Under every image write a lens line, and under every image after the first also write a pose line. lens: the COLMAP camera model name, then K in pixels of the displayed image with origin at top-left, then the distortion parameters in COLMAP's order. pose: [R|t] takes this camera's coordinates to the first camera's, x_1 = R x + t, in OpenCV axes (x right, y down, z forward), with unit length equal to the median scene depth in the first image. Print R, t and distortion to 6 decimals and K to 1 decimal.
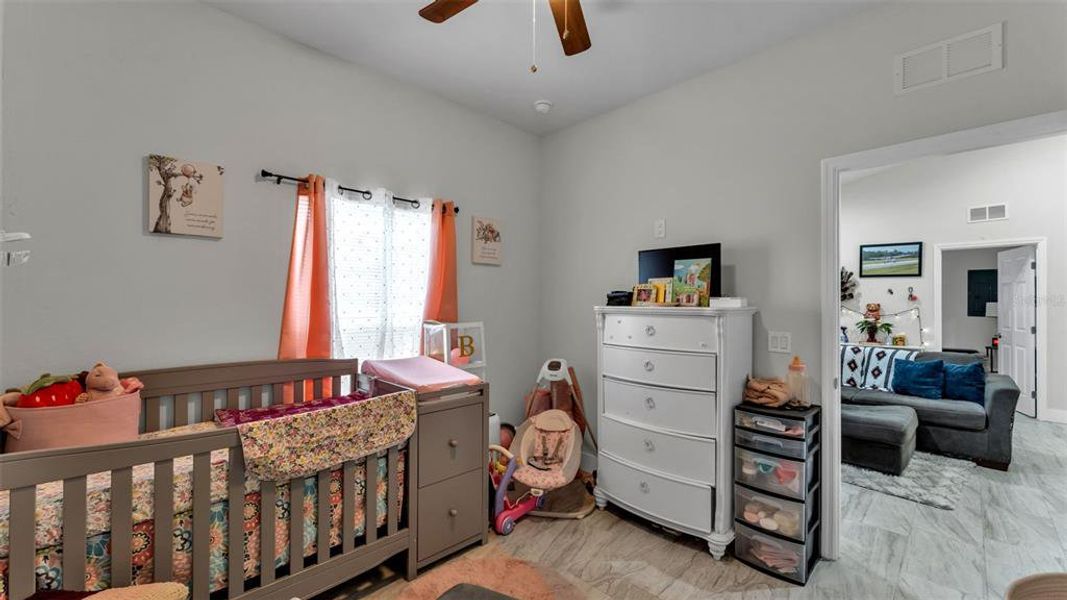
lens RADIAL K [[428.3, 0, 533.5], [0, 428.3, 300.0], [0, 0, 1]] dist [0.000971, -0.000066]
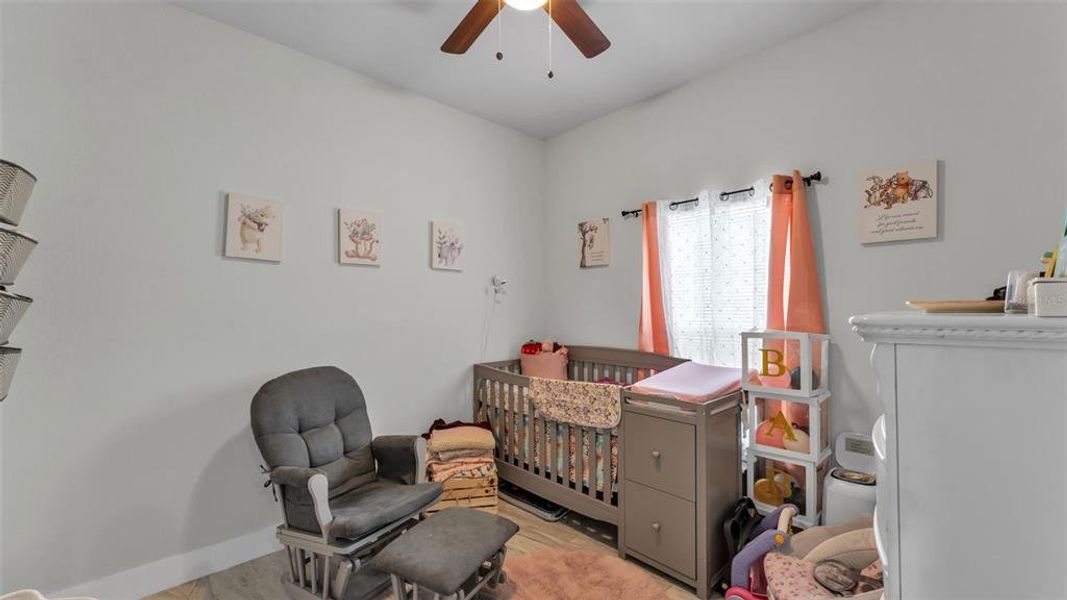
lens RADIAL K [[430.3, 0, 520.9], [0, 430.3, 303.9], [0, 0, 1]] dist [0.000254, -0.000049]
pose [[-0.043605, -0.011348, -0.998984, 0.857532], [0.012860, 0.999846, -0.011919, 0.008682], [0.998966, -0.013367, -0.043453, 0.811849]]
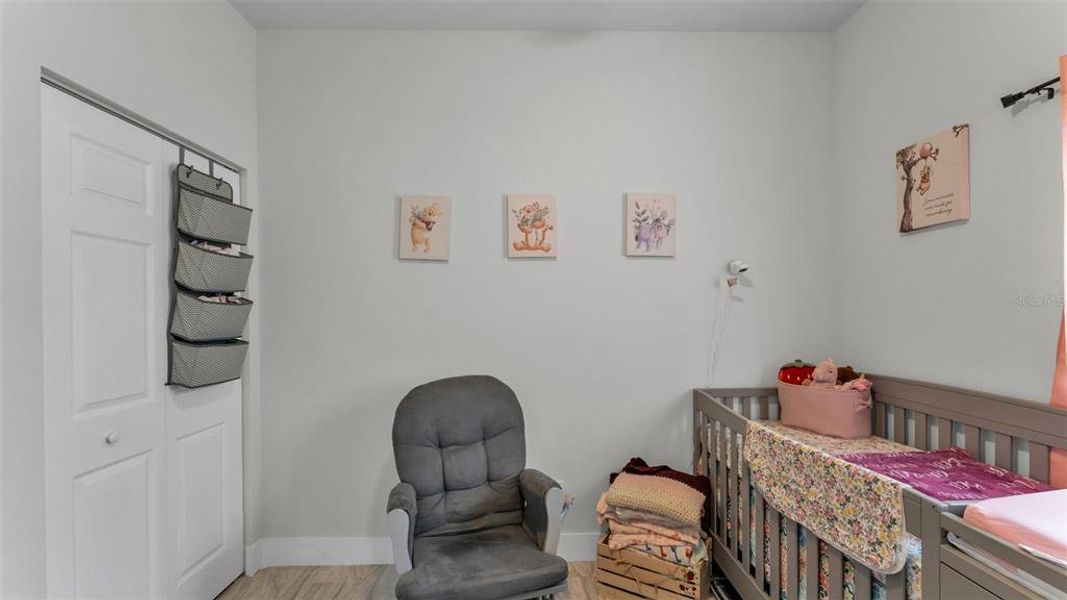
lens RADIAL K [[424.0, 0, 532.0], [0, 424.0, 310.4], [0, 0, 1]] dist [-0.001008, -0.000229]
pose [[-0.688665, 0.002737, -0.725075, 0.342509], [0.011259, 0.999913, -0.006919, 0.010535], [0.724992, -0.012928, -0.688635, 1.026225]]
